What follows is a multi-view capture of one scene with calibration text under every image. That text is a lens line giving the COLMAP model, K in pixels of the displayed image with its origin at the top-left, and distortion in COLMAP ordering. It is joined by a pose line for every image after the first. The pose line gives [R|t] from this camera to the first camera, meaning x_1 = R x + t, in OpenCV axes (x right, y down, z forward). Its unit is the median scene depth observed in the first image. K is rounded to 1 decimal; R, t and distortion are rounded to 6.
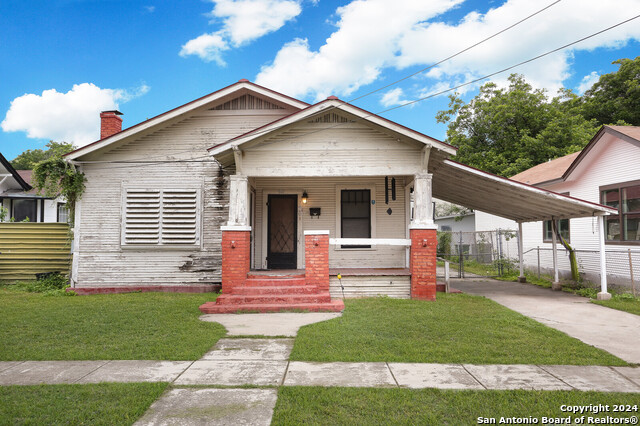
lens RADIAL K [[551.3, 0, 320.1], [0, 551.3, 213.3], [0, 0, 1]] dist [-0.049927, 0.004919]
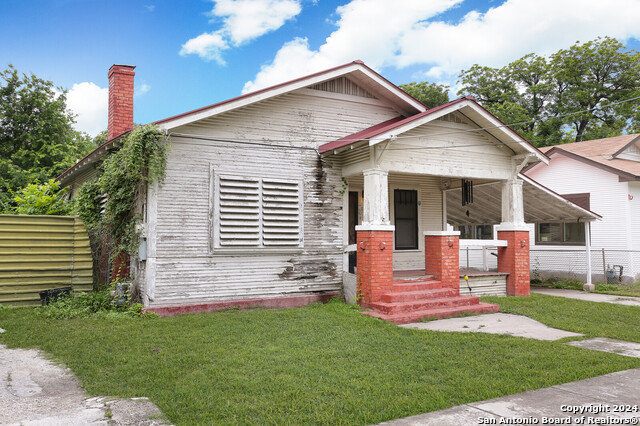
lens RADIAL K [[585.9, 0, 320.0], [0, 585.9, 212.7], [0, 0, 1]] dist [-0.056764, 0.000000]
pose [[0.837633, 0.027890, 0.545521, -0.683675], [-0.025307, 0.999605, -0.012247, 0.015045], [-0.545647, -0.003548, 0.838008, 0.235013]]
